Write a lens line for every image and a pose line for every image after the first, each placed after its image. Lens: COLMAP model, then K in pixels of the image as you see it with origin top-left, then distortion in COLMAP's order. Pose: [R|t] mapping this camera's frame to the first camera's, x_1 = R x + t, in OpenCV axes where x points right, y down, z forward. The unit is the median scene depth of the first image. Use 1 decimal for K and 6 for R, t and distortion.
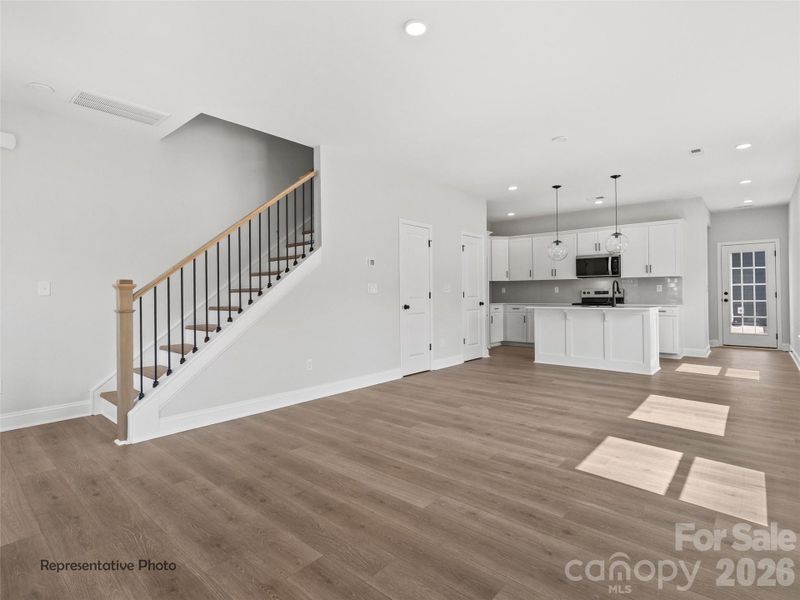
lens RADIAL K [[421.9, 0, 400.3], [0, 421.9, 289.7], [0, 0, 1]] dist [-0.002345, -0.000500]
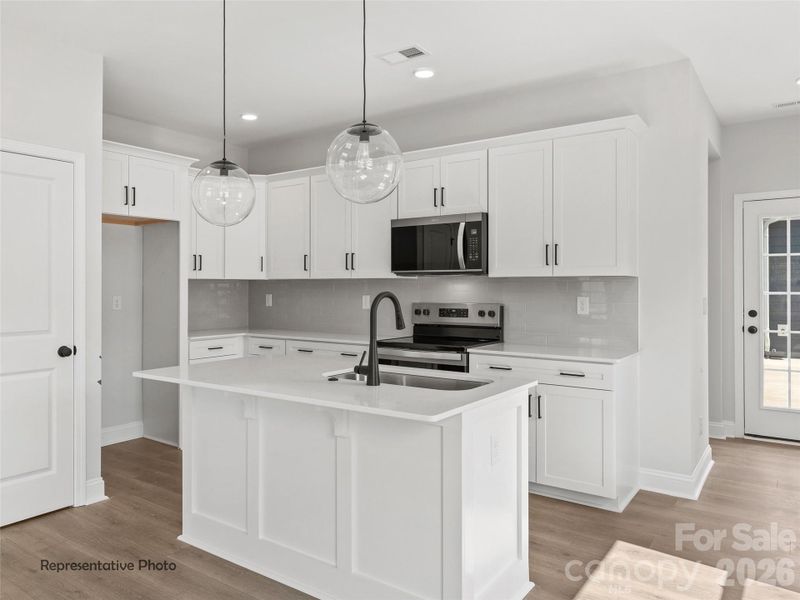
lens RADIAL K [[575.1, 0, 375.5], [0, 575.1, 284.8], [0, 0, 1]] dist [-0.000514, 0.002850]
pose [[0.997901, 0.006855, 0.064398, 0.363674], [-0.007369, 0.999943, 0.007743, -0.022870], [-0.064341, -0.008201, 0.997894, 0.455541]]
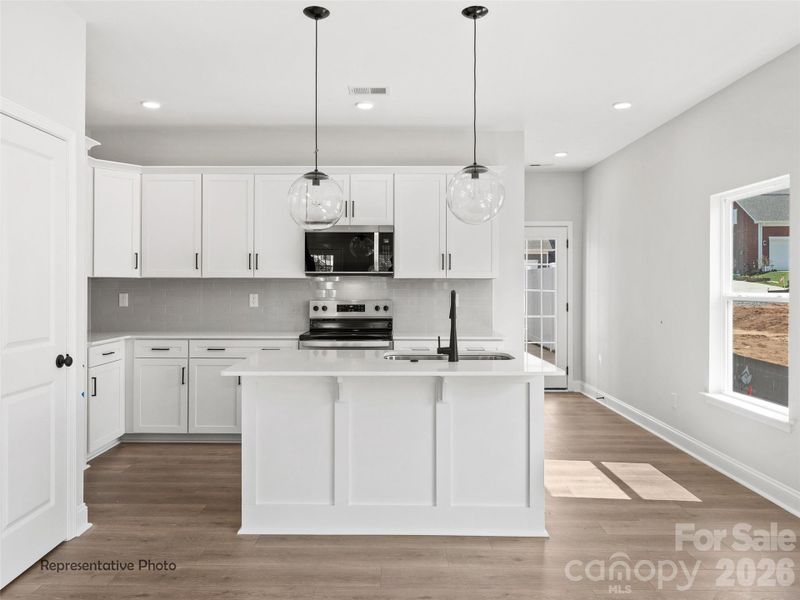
lens RADIAL K [[575.1, 0, 375.5], [0, 575.1, 284.8], [0, 0, 1]] dist [-0.000514, 0.002850]
pose [[0.770080, 0.008547, 0.637890, 0.090725], [-0.014461, 0.999887, 0.004060, -0.021501], [-0.637783, -0.012351, 0.770117, 0.486346]]
